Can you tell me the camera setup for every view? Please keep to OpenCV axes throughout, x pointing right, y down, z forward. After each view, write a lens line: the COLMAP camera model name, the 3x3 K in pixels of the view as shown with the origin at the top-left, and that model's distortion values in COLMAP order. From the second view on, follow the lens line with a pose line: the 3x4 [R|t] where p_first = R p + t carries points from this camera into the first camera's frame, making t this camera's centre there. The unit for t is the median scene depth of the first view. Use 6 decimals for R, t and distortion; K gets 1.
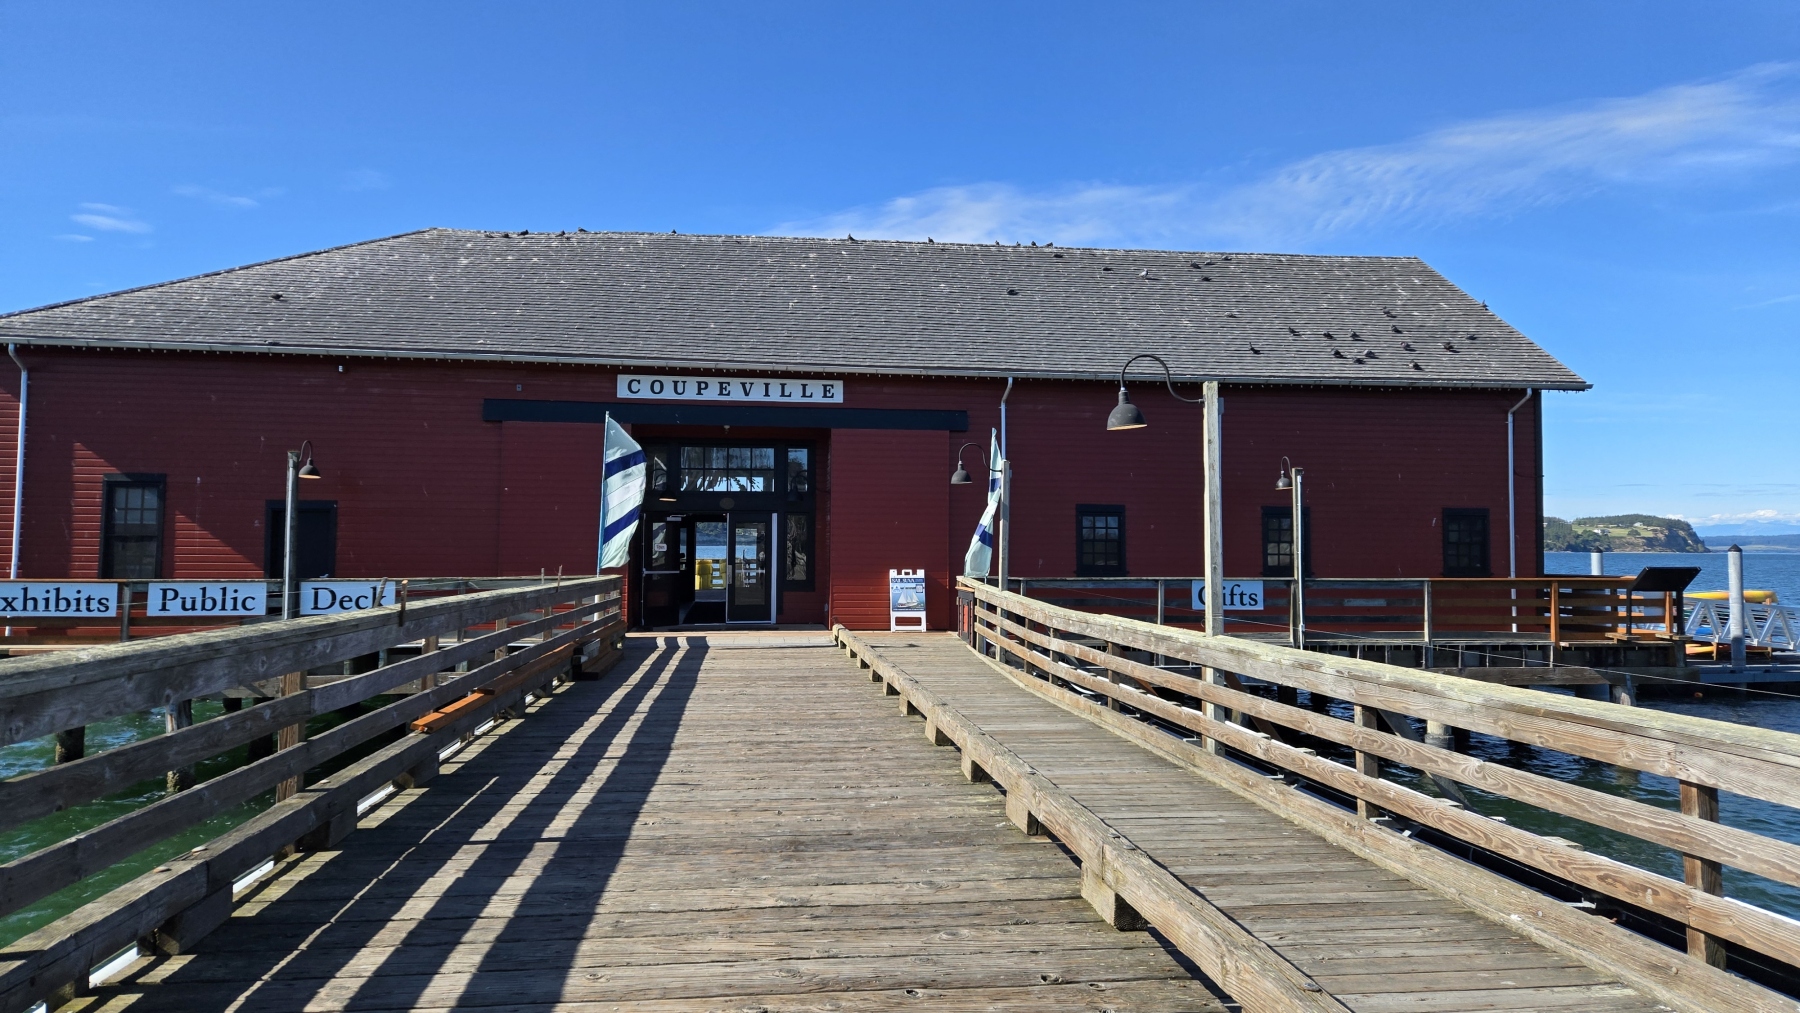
lens RADIAL K [[1203.5, 0, 904.4], [0, 1203.5, 508.7], [0, 0, 1]] dist [0.057786, -0.020706]
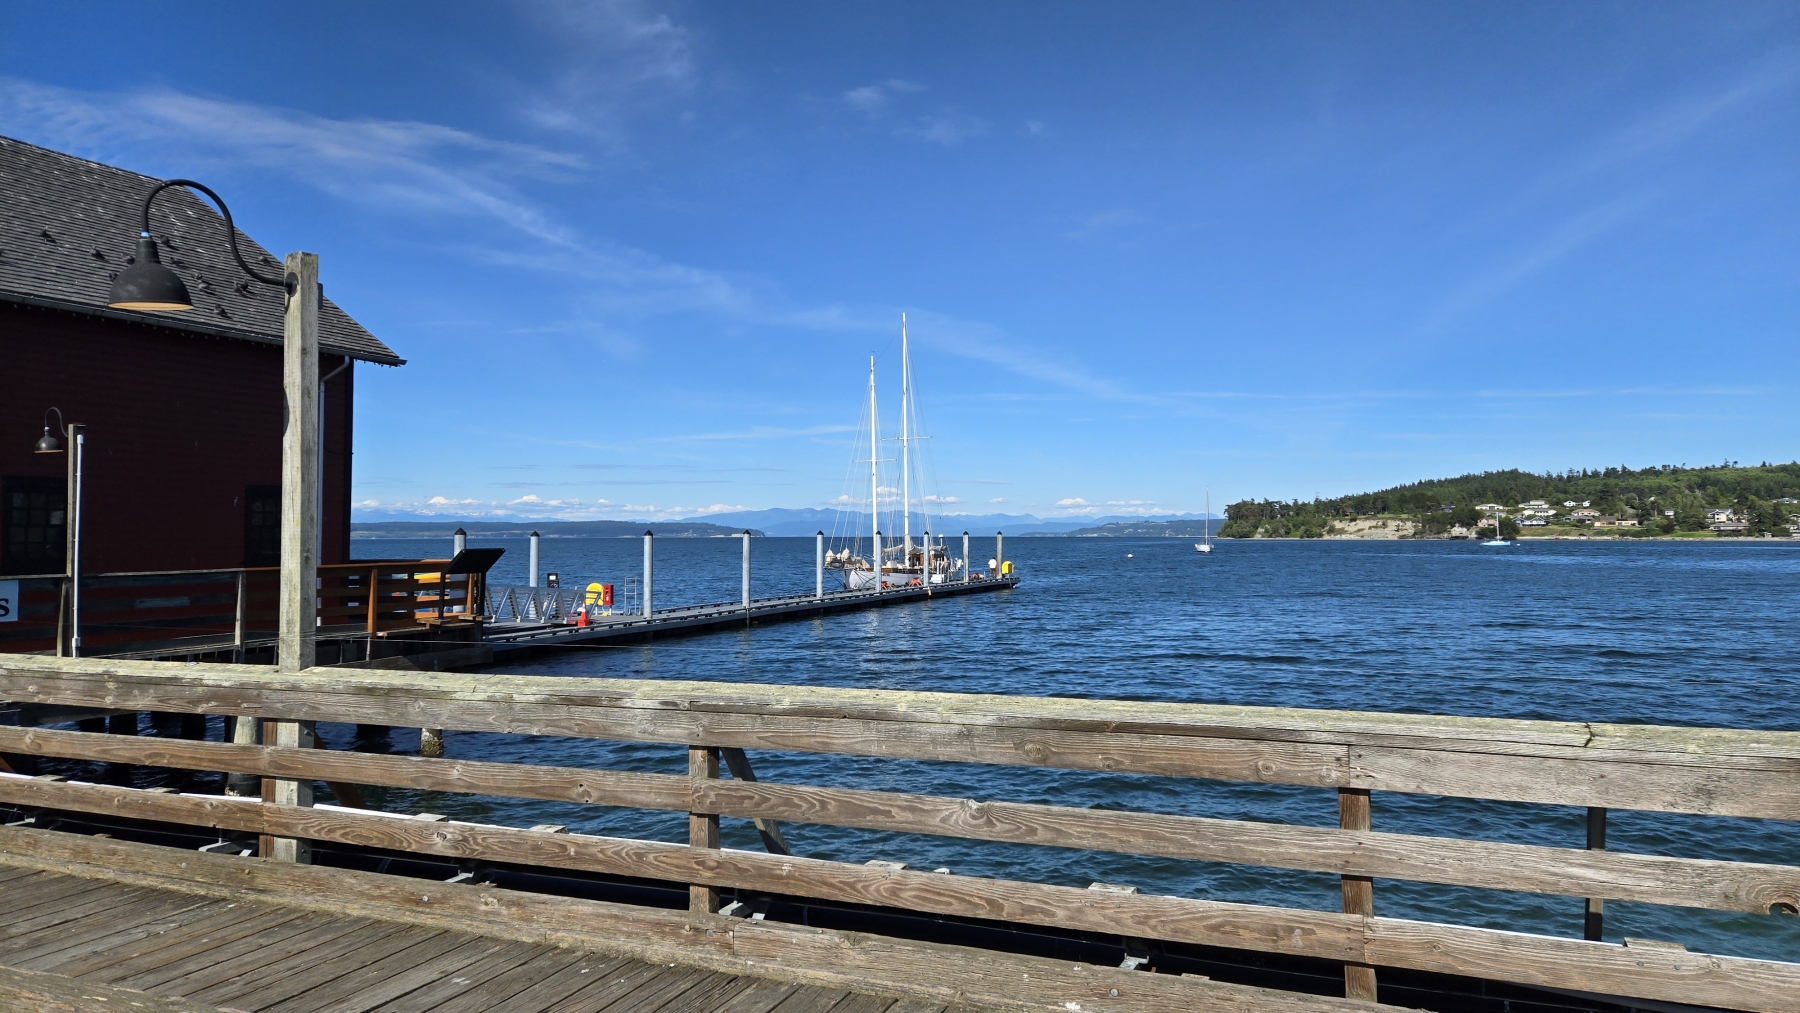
lens RADIAL K [[1203.5, 0, 909.7], [0, 1203.5, 495.5], [0, 0, 1]] dist [0.057786, -0.020706]
pose [[0.516782, 0.019478, 0.855896, -0.149157], [-0.019232, 0.999753, -0.011139, 0.023635], [-0.855901, -0.010704, 0.517029, 0.534295]]
